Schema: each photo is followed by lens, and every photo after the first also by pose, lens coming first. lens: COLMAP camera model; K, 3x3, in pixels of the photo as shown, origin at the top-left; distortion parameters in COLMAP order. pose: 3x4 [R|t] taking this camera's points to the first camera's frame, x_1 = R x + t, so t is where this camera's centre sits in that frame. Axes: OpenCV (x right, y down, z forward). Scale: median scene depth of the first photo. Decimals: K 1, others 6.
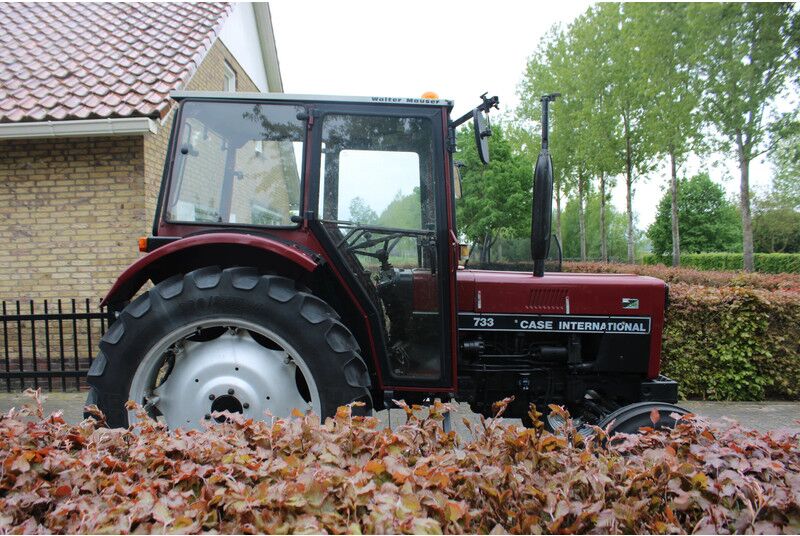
lens RADIAL K [[657.4, 0, 395.5], [0, 657.4, 270.2], [0, 0, 1]] dist [-0.117444, 0.082818]
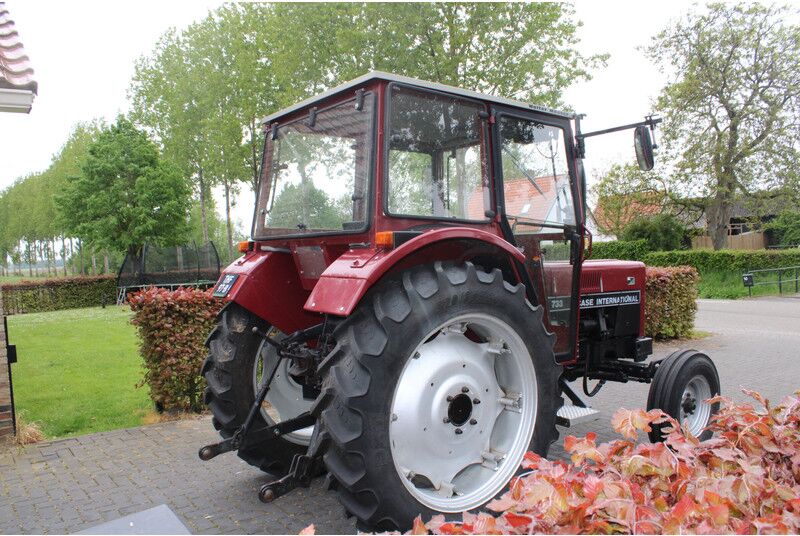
lens RADIAL K [[657.4, 0, 401.0], [0, 657.4, 267.7], [0, 0, 1]] dist [-0.117444, 0.082818]
pose [[0.815616, -0.047854, 0.576611, -0.752562], [0.058117, 0.998310, 0.000644, -0.001604], [-0.575667, 0.032986, 0.817019, 0.209299]]
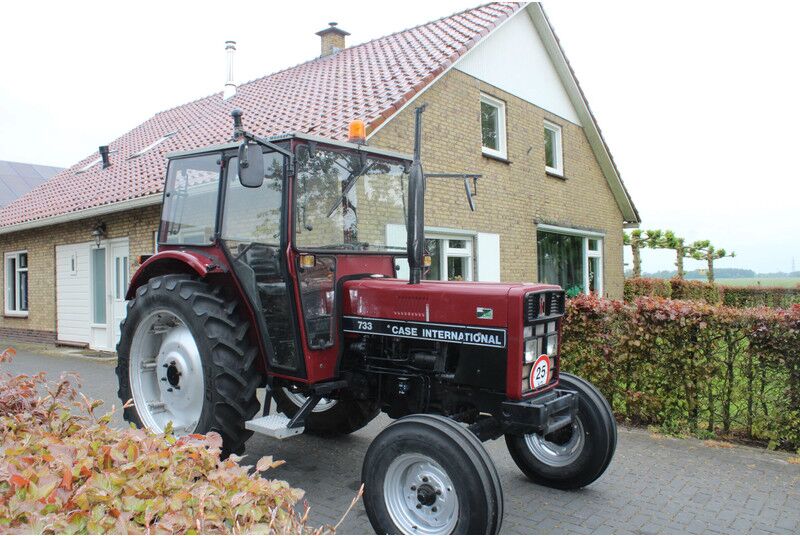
lens RADIAL K [[657.4, 0, 399.1], [0, 657.4, 268.2], [0, 0, 1]] dist [-0.117444, 0.082818]
pose [[0.751409, -0.013970, -0.659688, 0.886651], [-0.009923, 0.999424, -0.032468, 0.019134], [0.659762, 0.030943, 0.750837, 0.219613]]
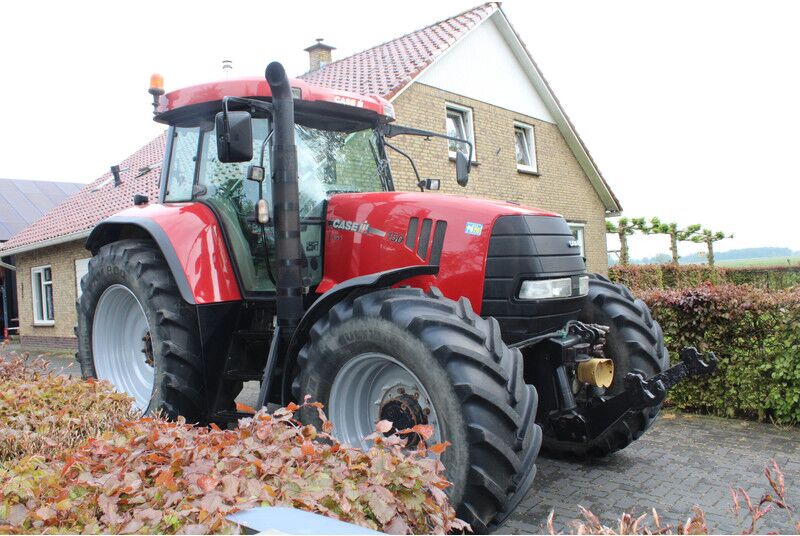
lens RADIAL K [[657.4, 0, 393.7], [0, 657.4, 272.2], [0, 0, 1]] dist [-0.117444, 0.082818]
pose [[0.718024, -0.038404, -0.694958, 1.258065], [0.034129, 0.999218, -0.019956, 0.018657], [0.695181, -0.009389, 0.718774, 0.153754]]
